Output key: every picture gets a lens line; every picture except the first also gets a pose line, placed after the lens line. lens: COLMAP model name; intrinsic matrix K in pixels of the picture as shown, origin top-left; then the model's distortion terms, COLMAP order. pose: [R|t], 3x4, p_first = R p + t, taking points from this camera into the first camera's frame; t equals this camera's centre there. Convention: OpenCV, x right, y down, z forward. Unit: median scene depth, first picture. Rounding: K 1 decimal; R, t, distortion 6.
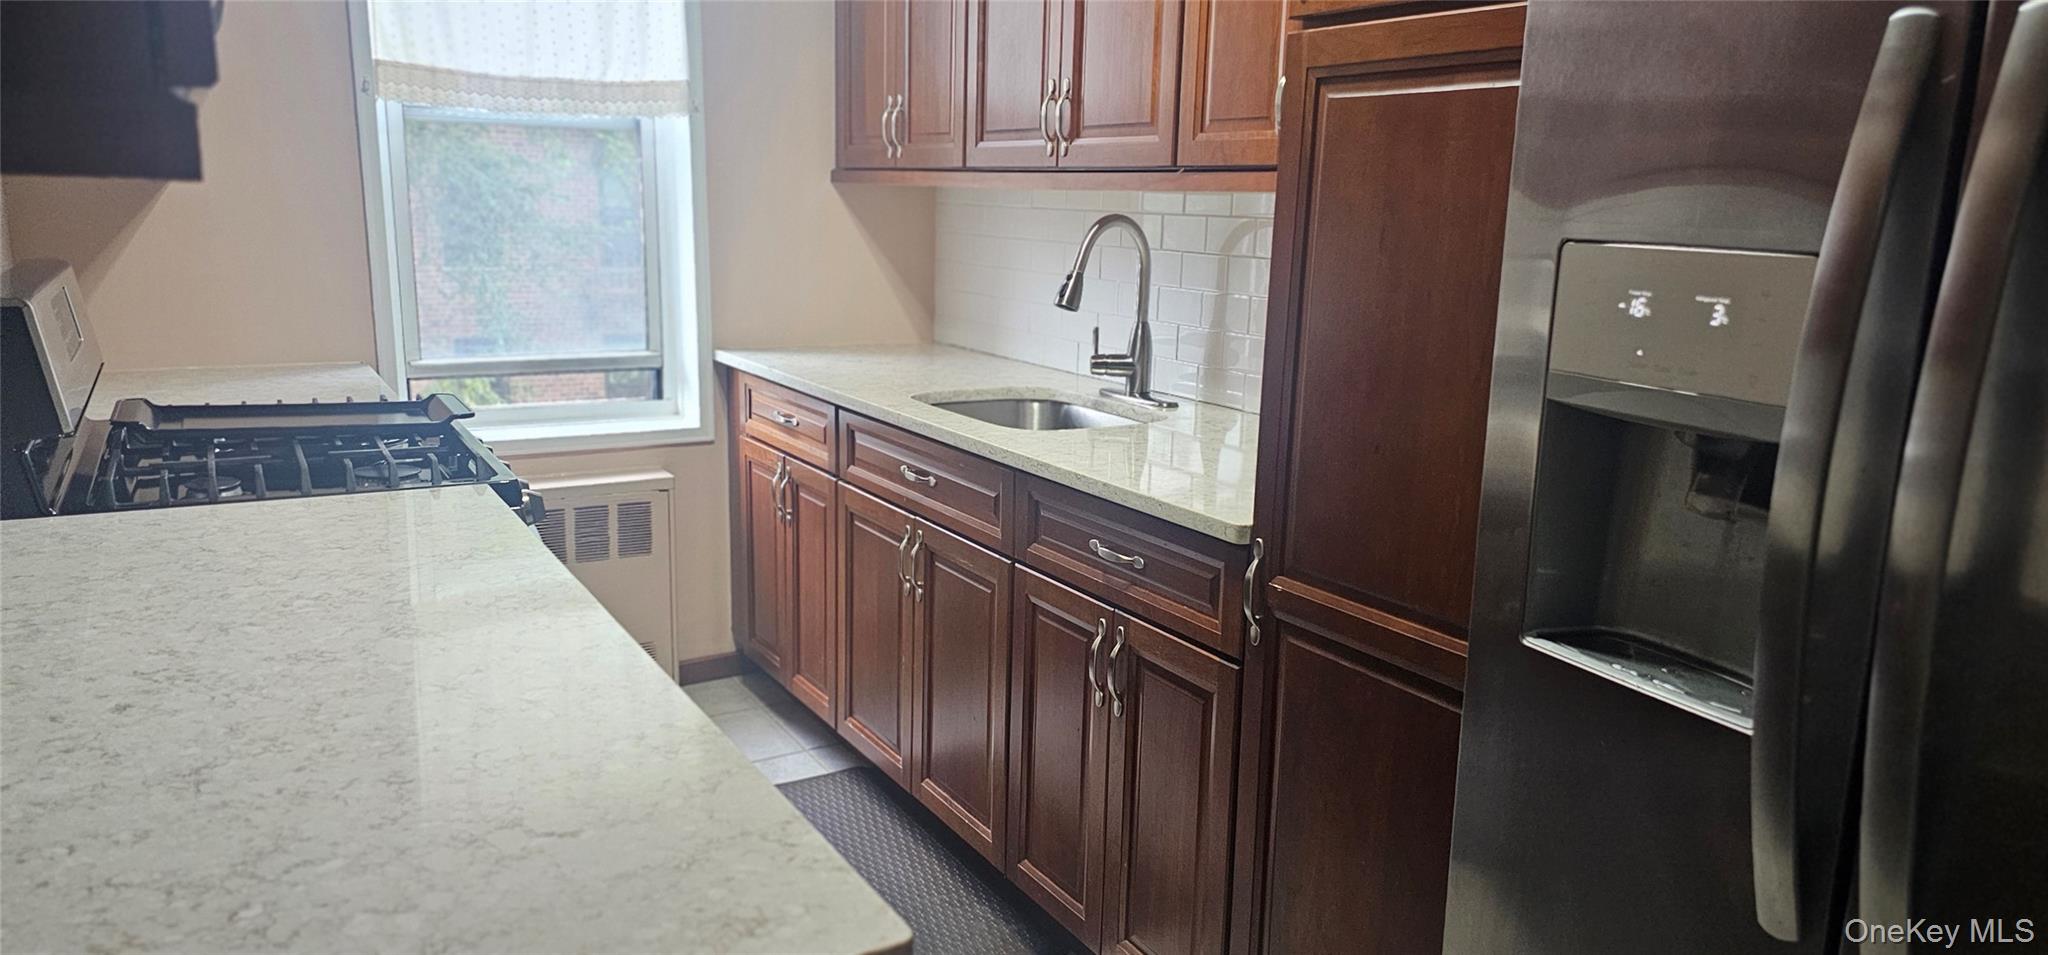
lens RADIAL K [[1361.7, 0, 1016.4], [0, 1361.7, 490.2], [0, 0, 1]] dist [0.052984, -0.011537]
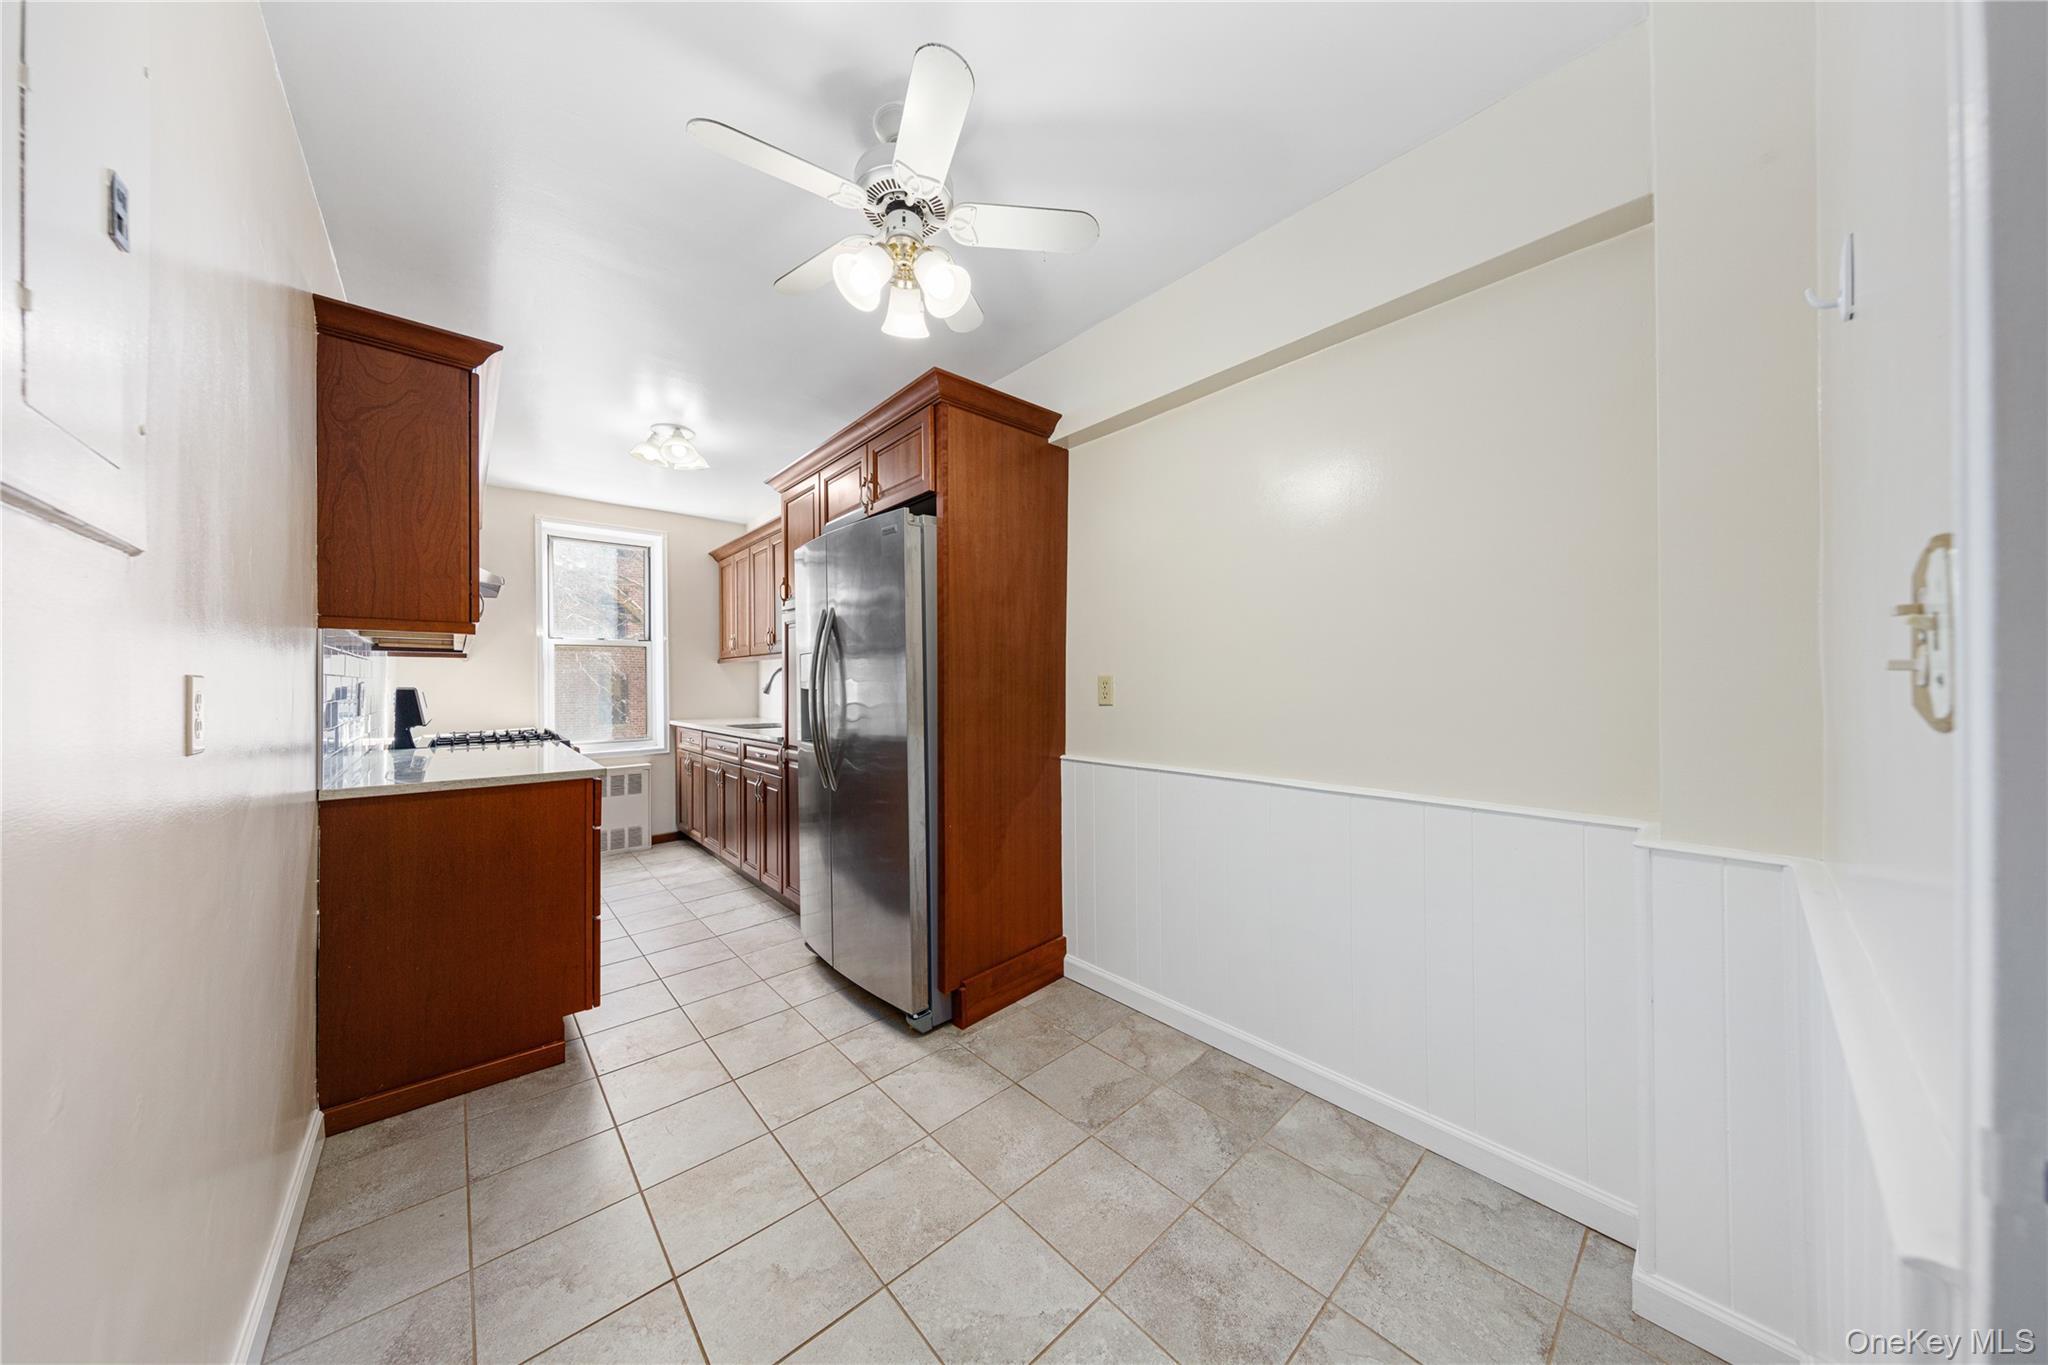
lens RADIAL K [[631.1, 0, 1040.4], [0, 631.1, 679.5], [0, 0, 1]] dist [-0.000933, -0.000003]
pose [[0.976866, -0.029210, 0.211848, 0.342066], [0.074056, 0.975539, -0.206975, 0.190898], [-0.200620, 0.217876, 0.955134, -0.583877]]
